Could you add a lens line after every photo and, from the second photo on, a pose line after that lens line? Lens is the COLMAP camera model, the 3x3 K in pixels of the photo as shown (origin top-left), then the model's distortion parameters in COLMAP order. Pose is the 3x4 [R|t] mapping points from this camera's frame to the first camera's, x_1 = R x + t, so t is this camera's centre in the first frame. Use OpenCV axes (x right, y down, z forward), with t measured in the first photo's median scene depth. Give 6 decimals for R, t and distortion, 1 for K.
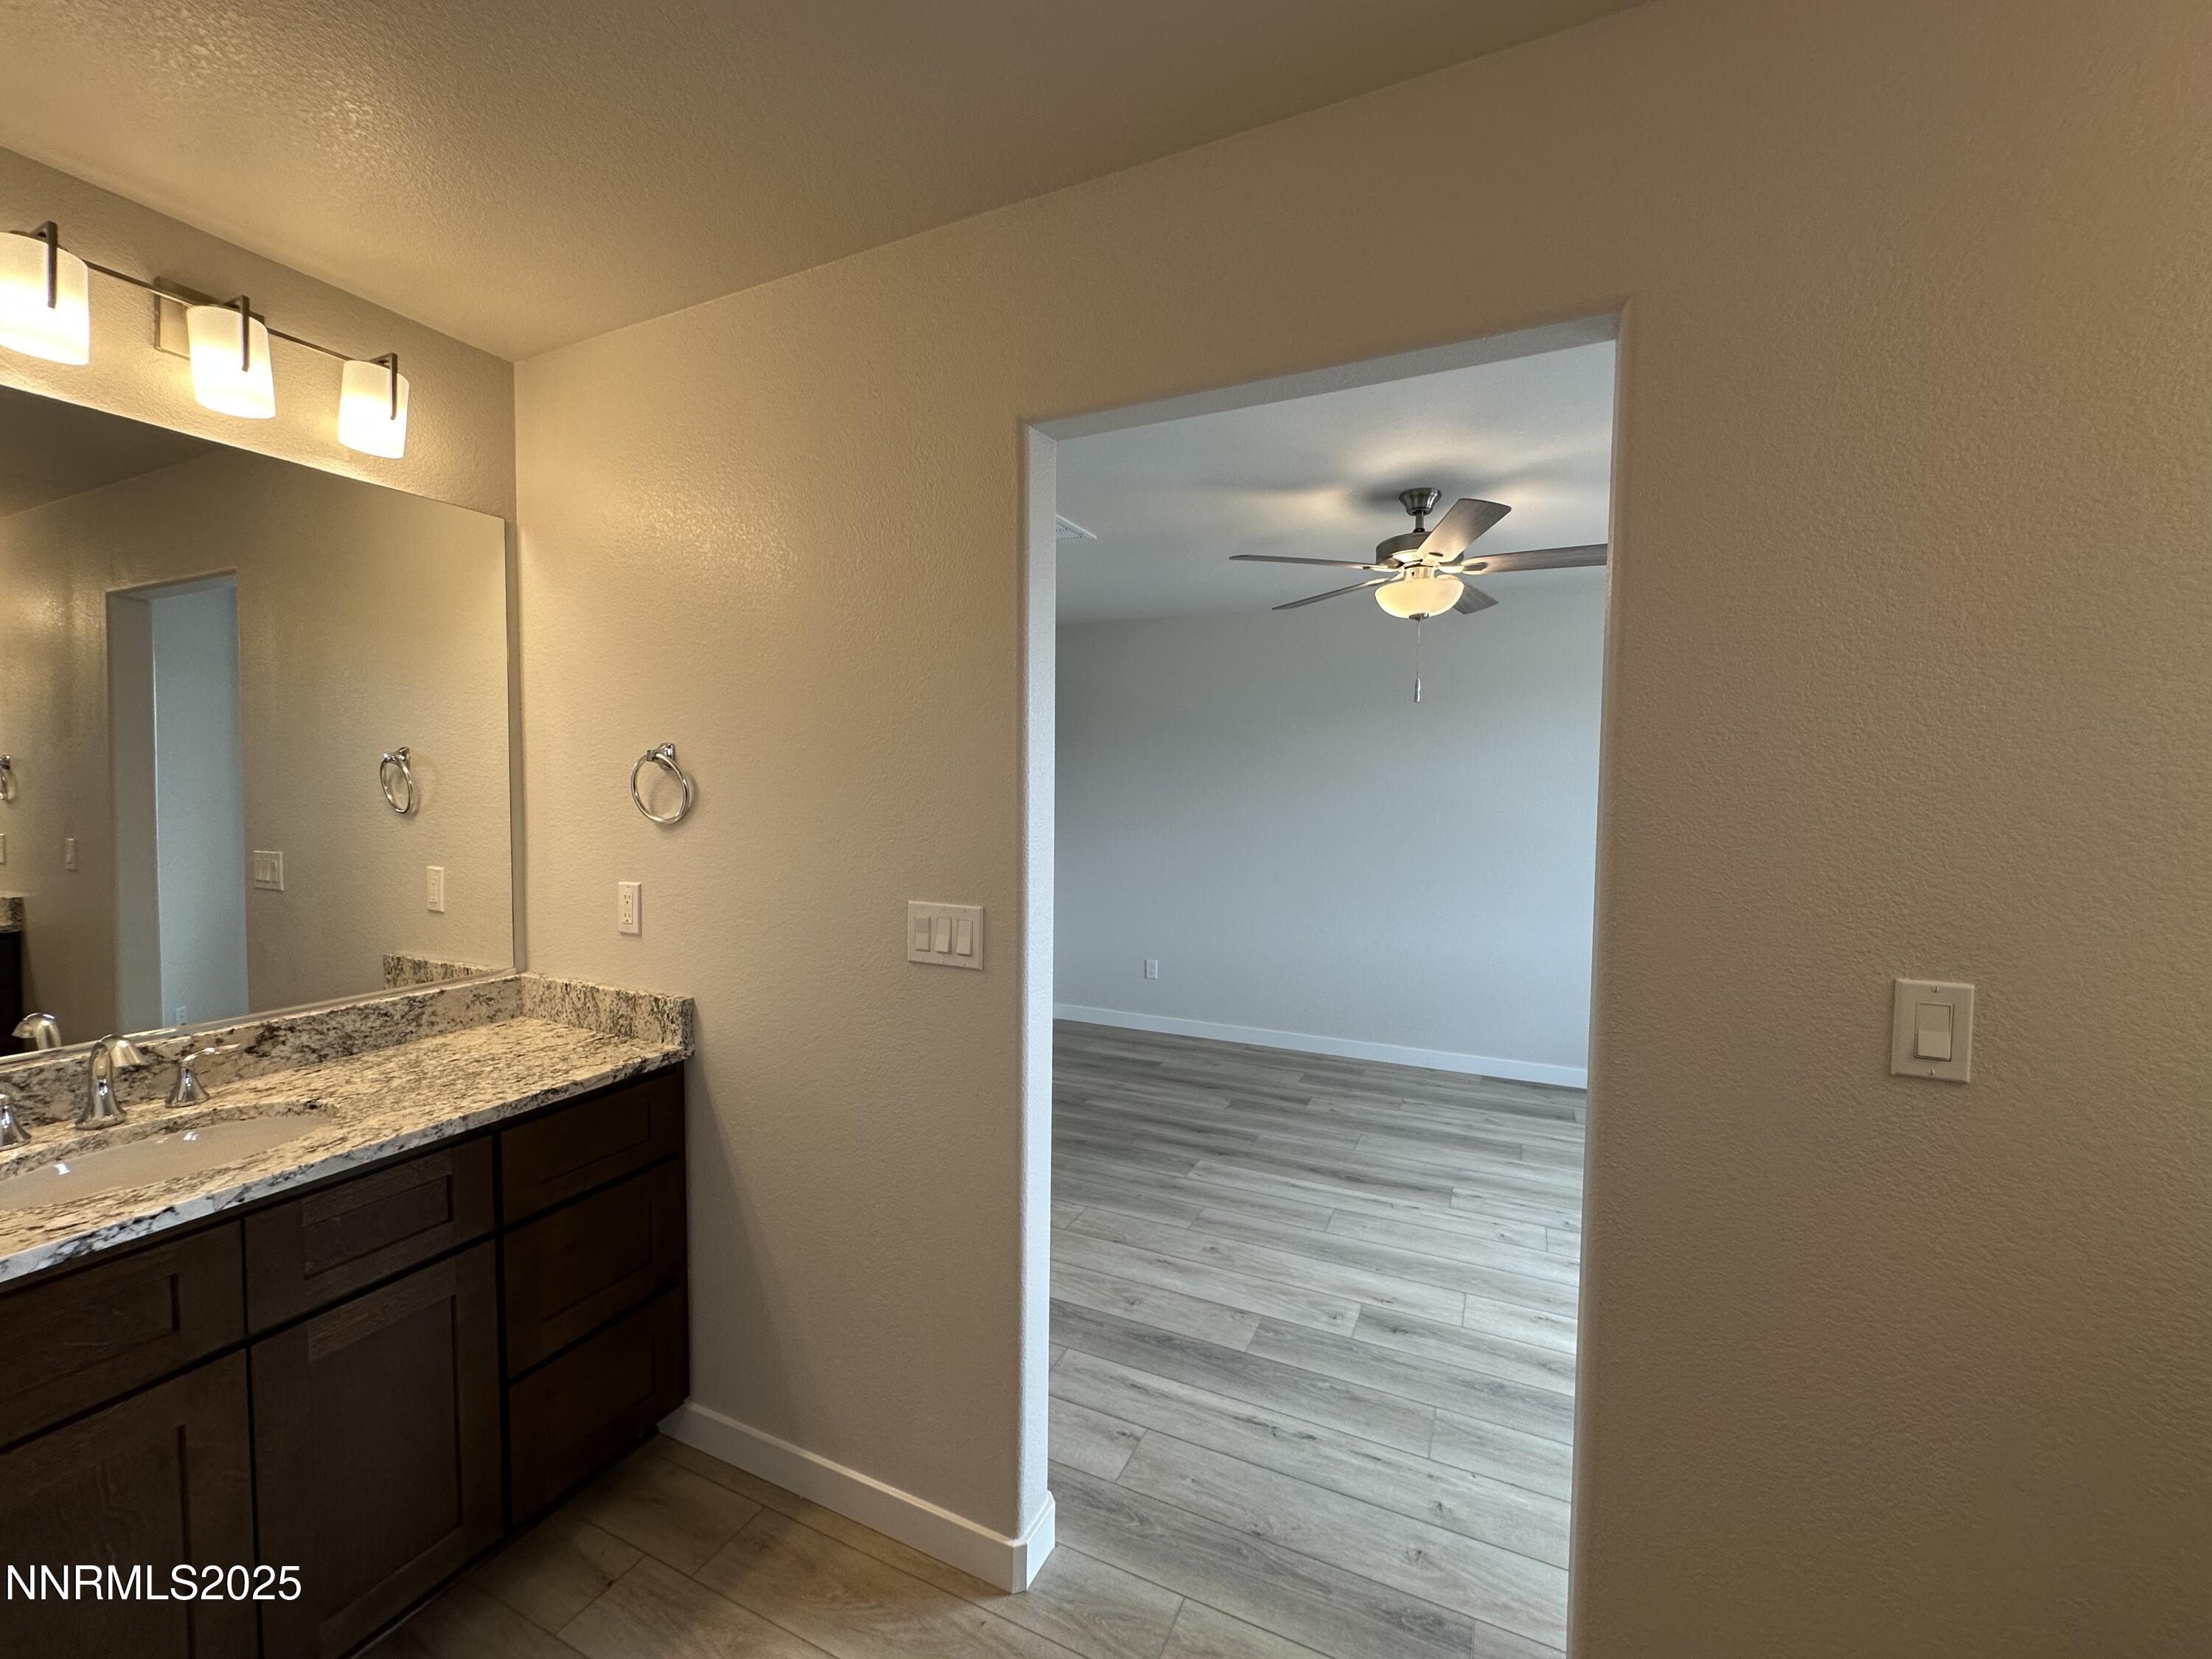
lens RADIAL K [[886.3, 0, 1109.1], [0, 886.3, 823.0], [0, 0, 1]] dist [-0.004956, 0.001143]
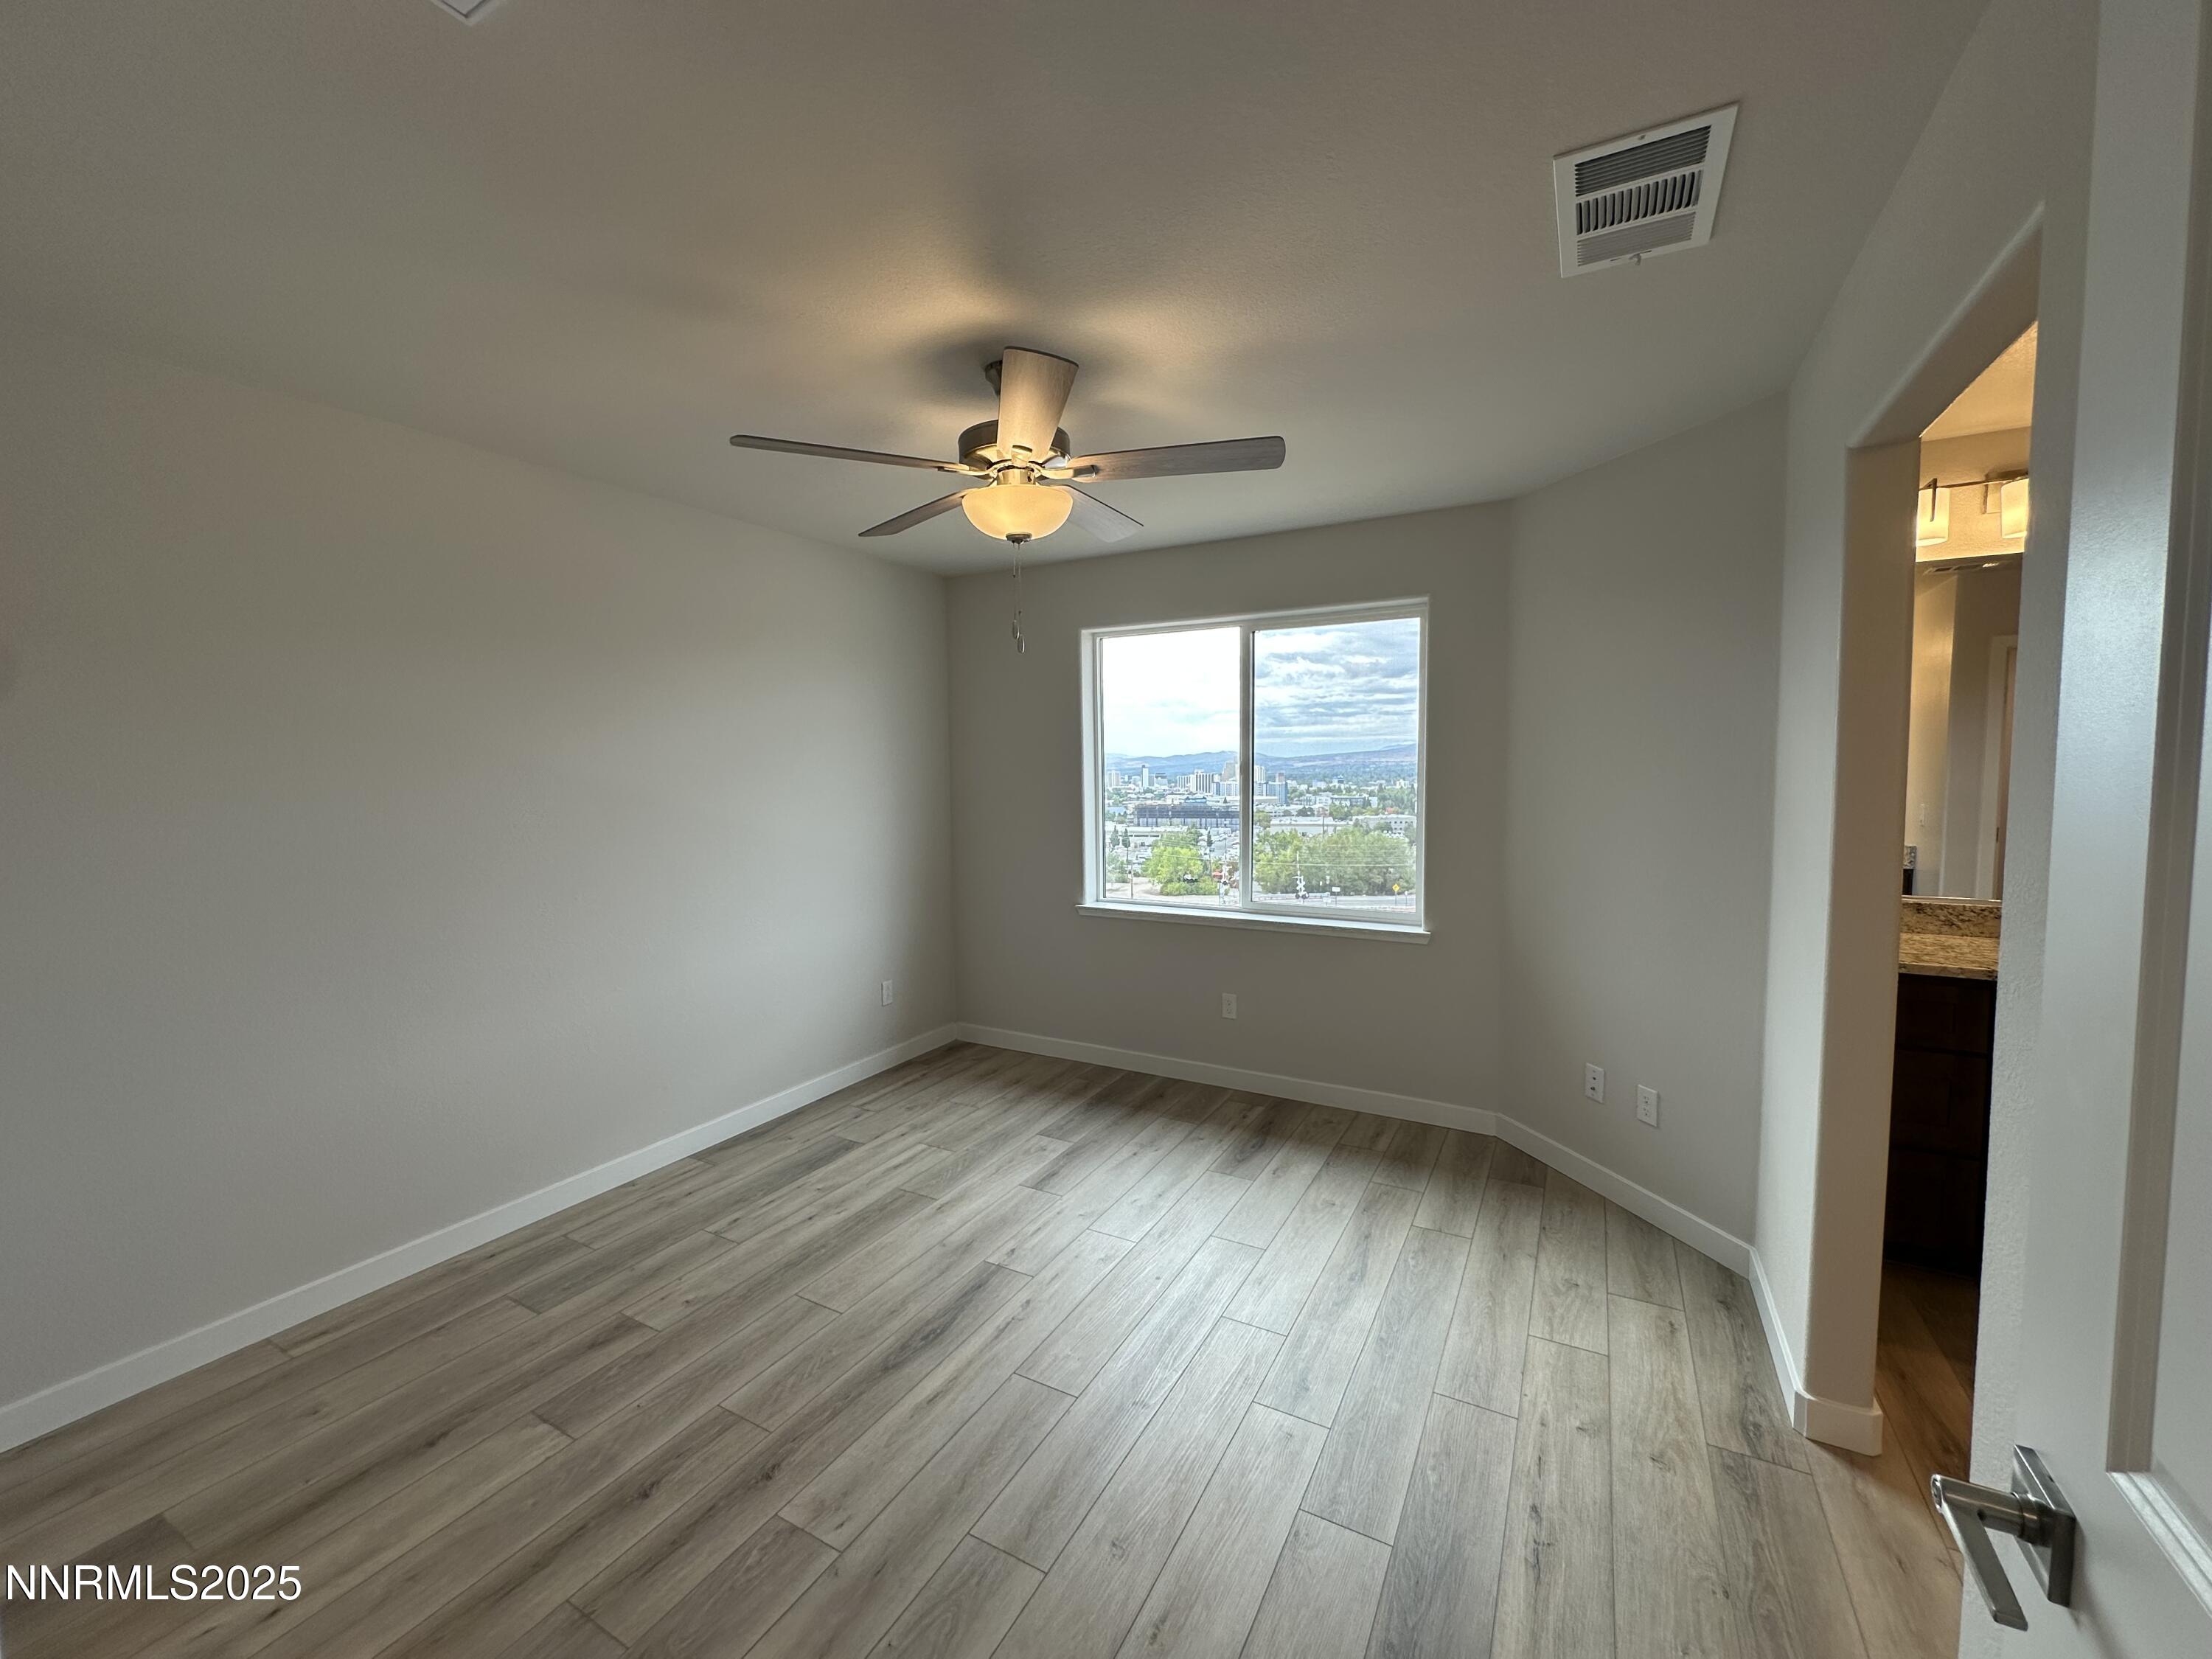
lens RADIAL K [[886.3, 0, 1094.8], [0, 886.3, 834.7], [0, 0, 1]] dist [-0.004956, 0.001143]
pose [[0.074565, -0.088294, 0.993300, -0.319037], [0.053091, 0.995011, 0.084461, -0.034713], [-0.995802, 0.046438, 0.078880, 0.692680]]
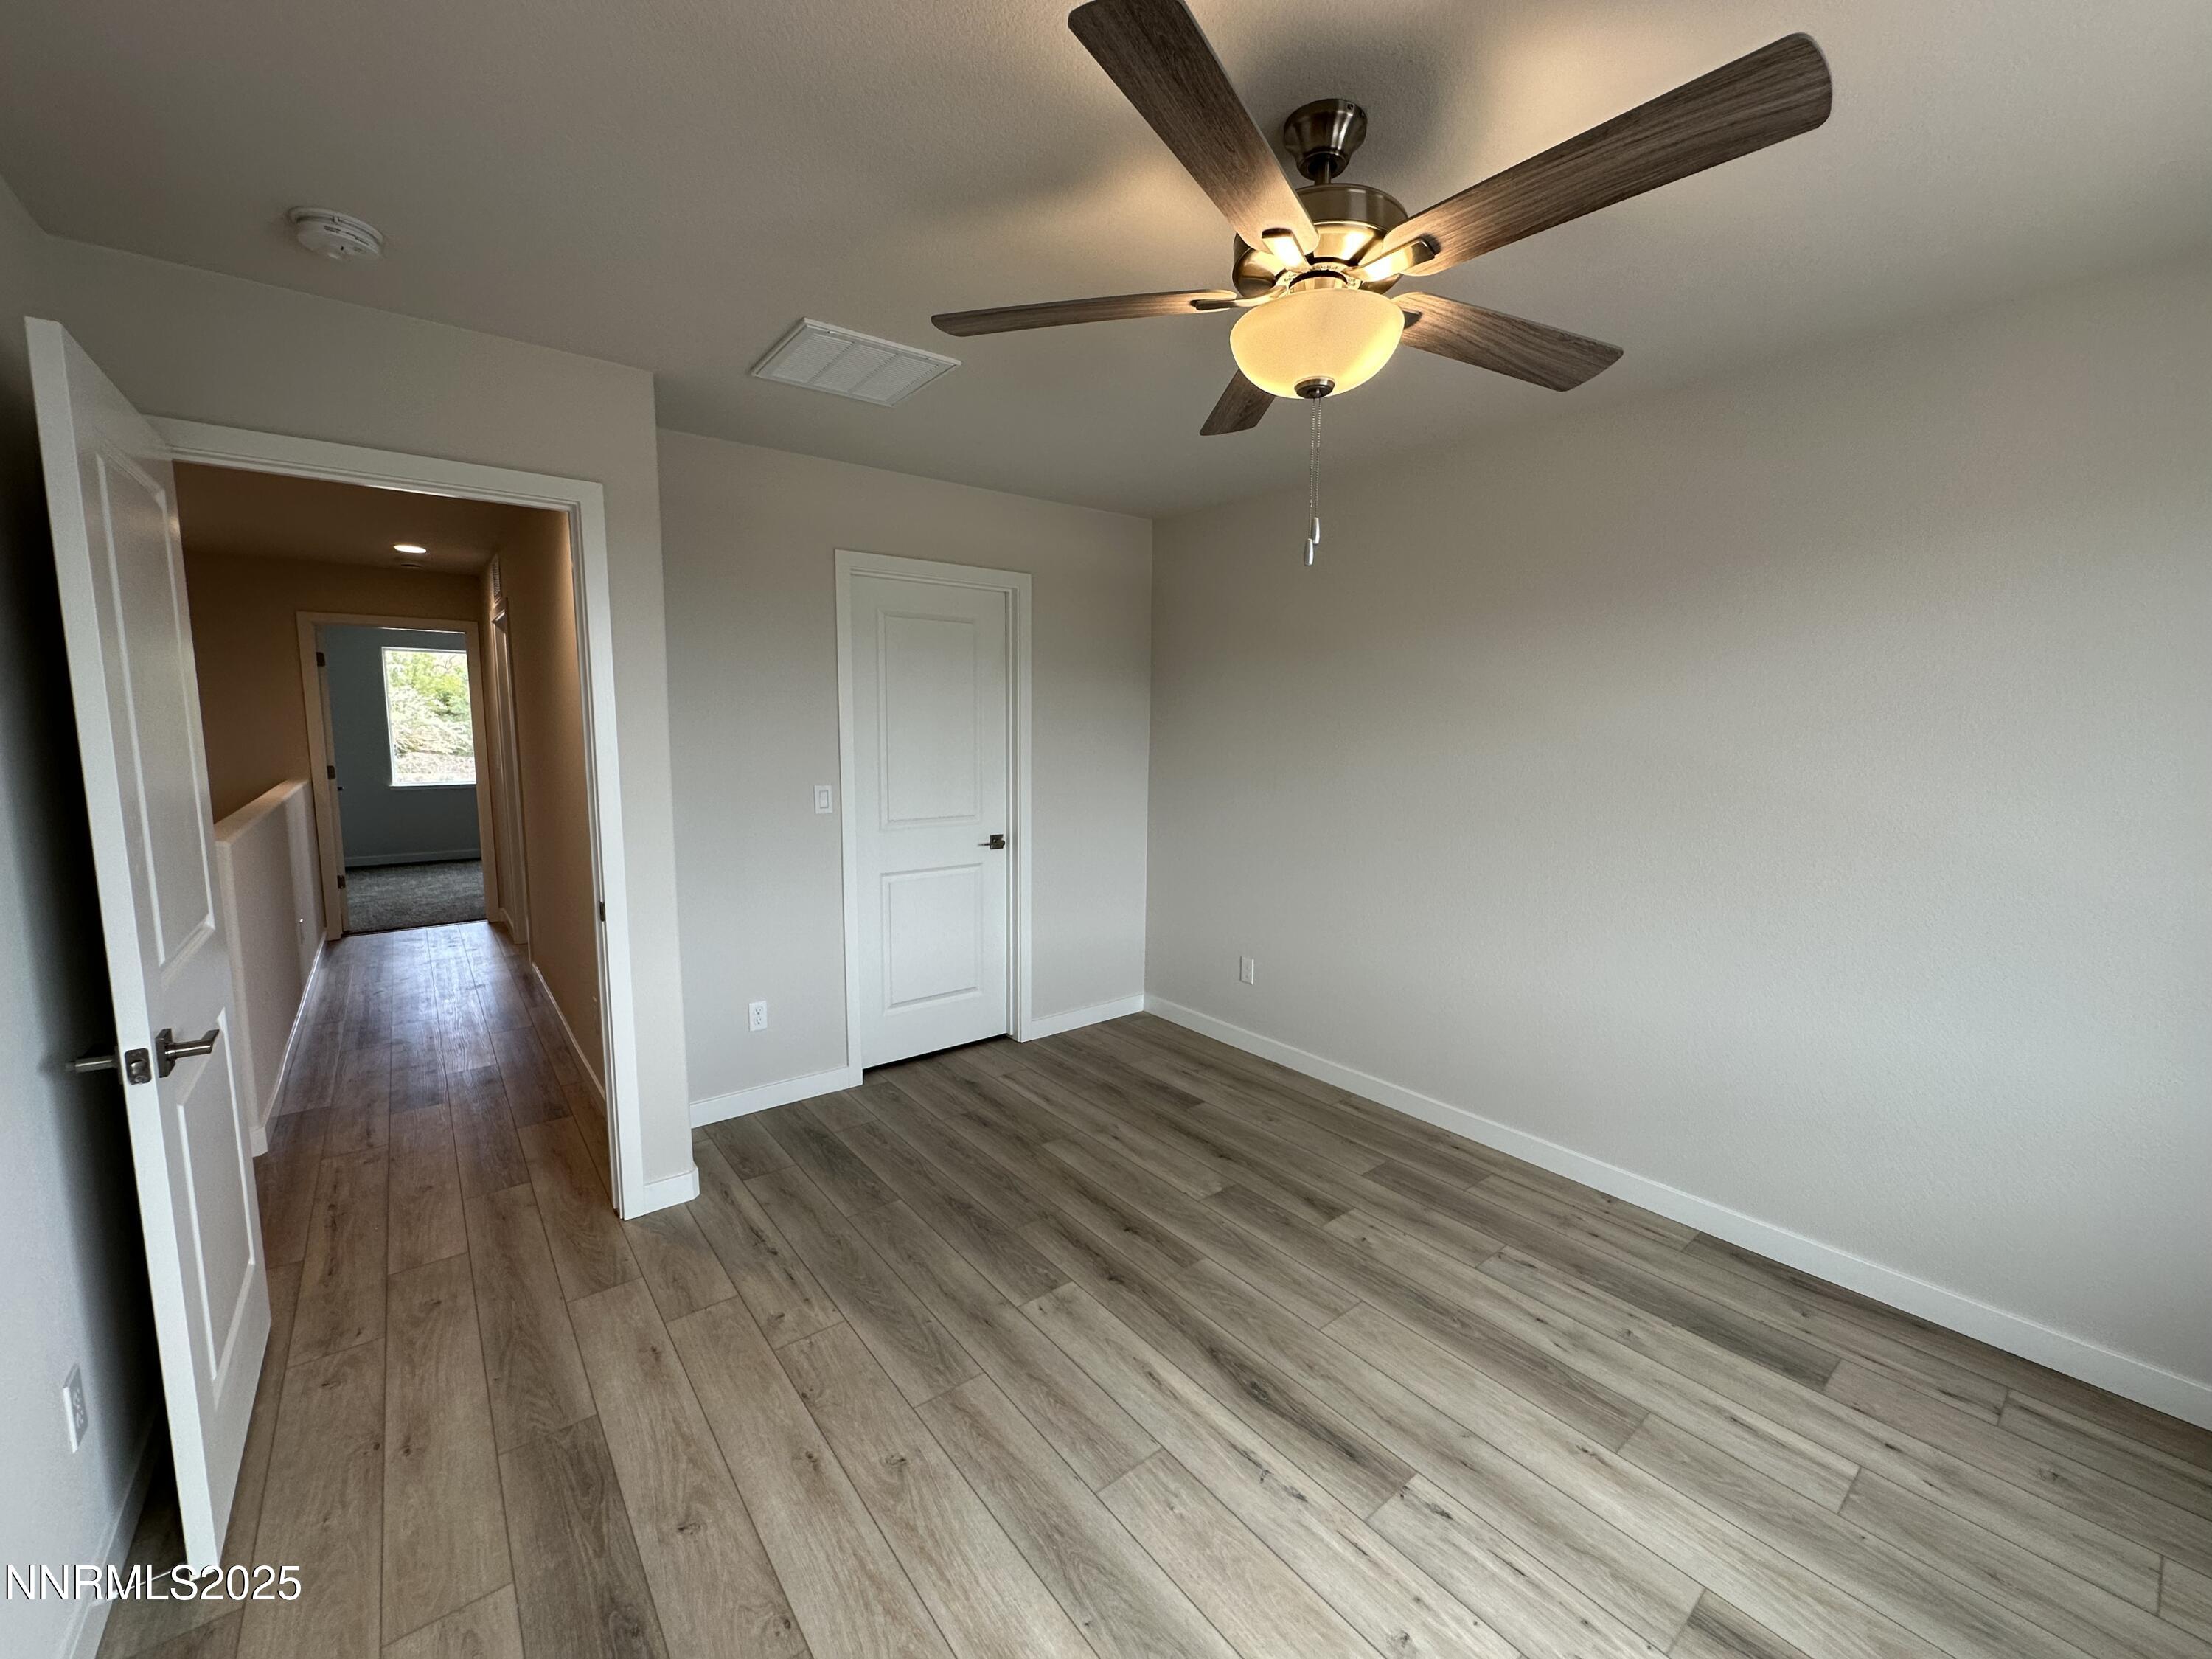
lens RADIAL K [[886.3, 0, 1098.8], [0, 886.3, 827.2], [0, 0, 1]] dist [-0.004956, 0.001143]
pose [[0.893240, 0.048093, -0.447001, 0.370986], [-0.015495, 0.996965, 0.076299, -0.018592], [0.449314, -0.061227, 0.891273, 0.384481]]
